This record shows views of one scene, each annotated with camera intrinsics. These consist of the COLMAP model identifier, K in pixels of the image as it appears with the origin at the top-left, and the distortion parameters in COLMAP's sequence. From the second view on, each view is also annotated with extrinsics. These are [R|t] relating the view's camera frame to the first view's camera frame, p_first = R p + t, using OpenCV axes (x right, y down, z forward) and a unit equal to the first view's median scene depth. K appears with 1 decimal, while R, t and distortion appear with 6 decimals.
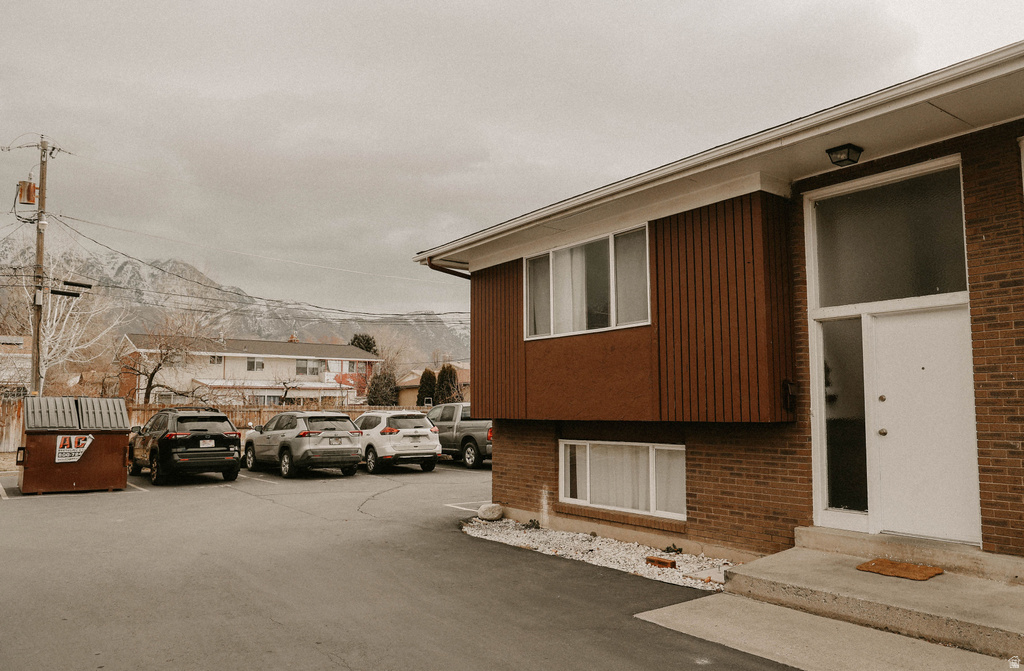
lens RADIAL K [[730.7, 0, 512.0], [0, 730.7, 335.5], [0, 0, 1]] dist [0.000010, -0.000049]
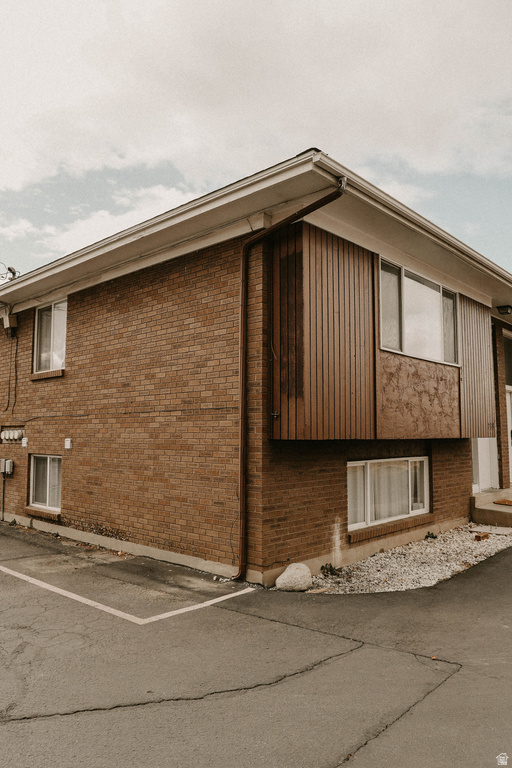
lens RADIAL K [[553.8, 0, 256.0], [0, 553.8, 384.0], [0, 0, 1]] dist [-0.070171, 0.001313]
pose [[-0.198130, 0.085194, 0.976466, -0.572732], [-0.108822, 0.988145, -0.108294, 0.132850], [-0.974116, -0.127717, -0.186510, 1.239554]]
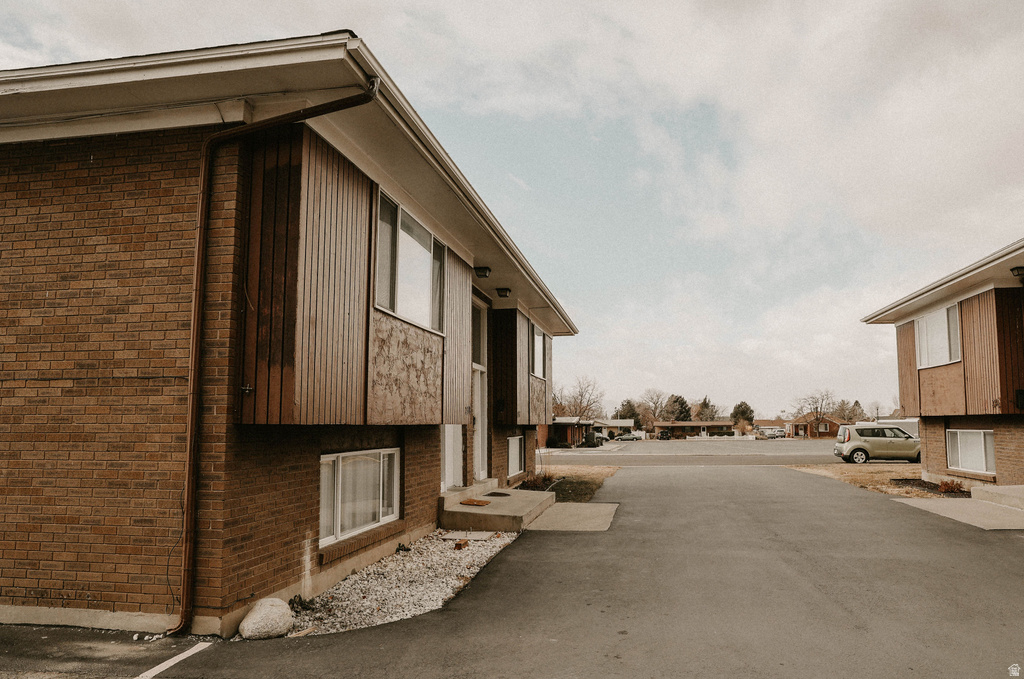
lens RADIAL K [[728.0, 0, 511.5], [0, 728.0, 347.2], [0, 0, 1]] dist [-0.073819, 0.059343]
pose [[-0.687464, 0.072302, 0.722610, -0.529737], [-0.080415, 0.981334, -0.174692, 0.145928], [-0.721752, -0.178203, -0.668818, 1.323275]]
